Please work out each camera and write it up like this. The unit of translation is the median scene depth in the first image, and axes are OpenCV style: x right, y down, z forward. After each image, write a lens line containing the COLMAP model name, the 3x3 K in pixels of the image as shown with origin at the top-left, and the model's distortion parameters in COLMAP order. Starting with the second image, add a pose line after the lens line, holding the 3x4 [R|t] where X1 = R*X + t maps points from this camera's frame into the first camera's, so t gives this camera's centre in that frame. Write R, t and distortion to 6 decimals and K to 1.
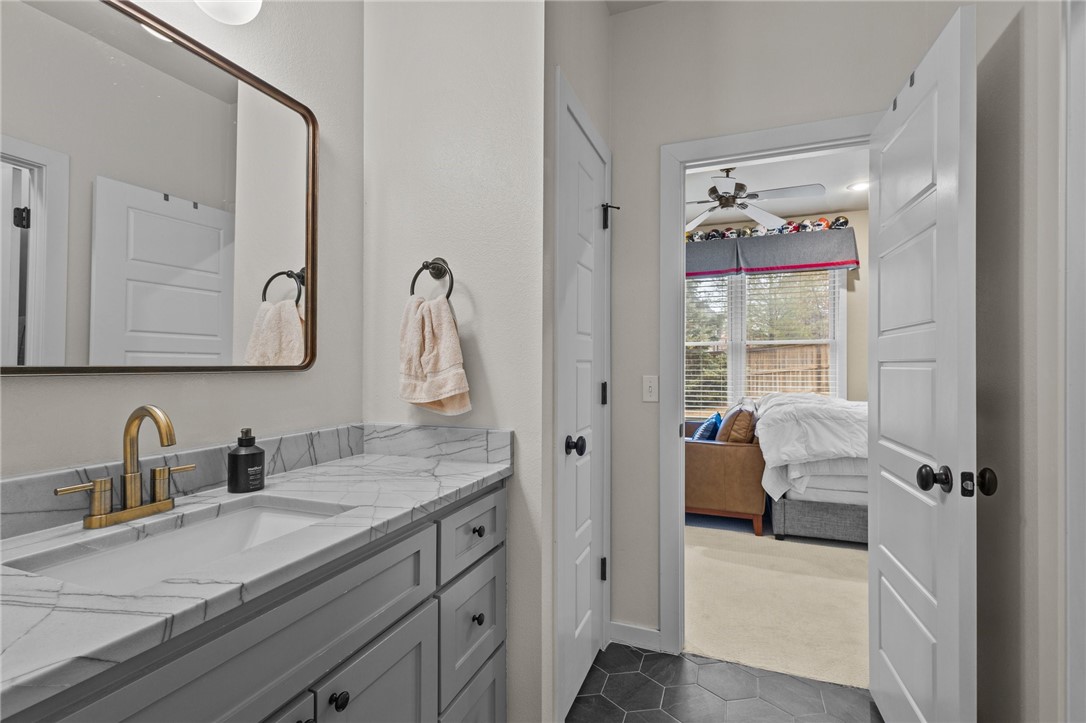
lens RADIAL K [[499.7, 0, 548.0], [0, 499.7, 359.3], [0, 0, 1]] dist [0.000259, -0.000913]
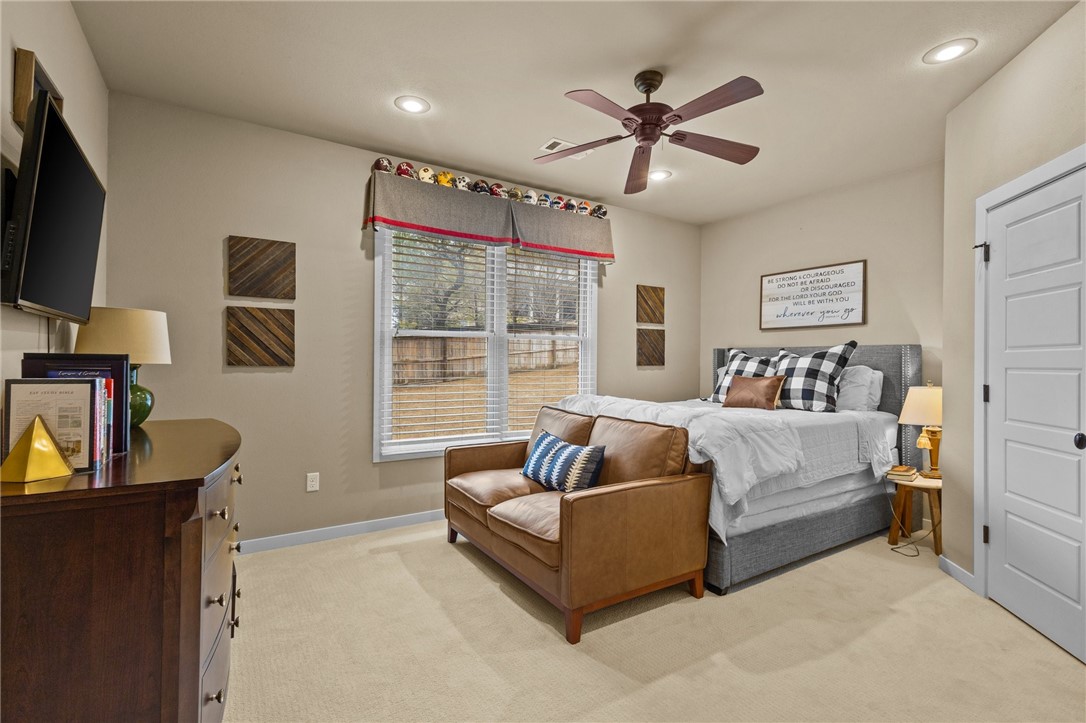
lens RADIAL K [[495.0, 0, 543.0], [0, 495.0, 361.5], [0, 0, 1]] dist [0.001305, -0.000149]
pose [[0.599130, 0.008134, 0.800610, -0.212768], [-0.015943, 0.999871, 0.001772, 0.005408], [-0.800493, -0.013825, 0.599183, 0.527097]]
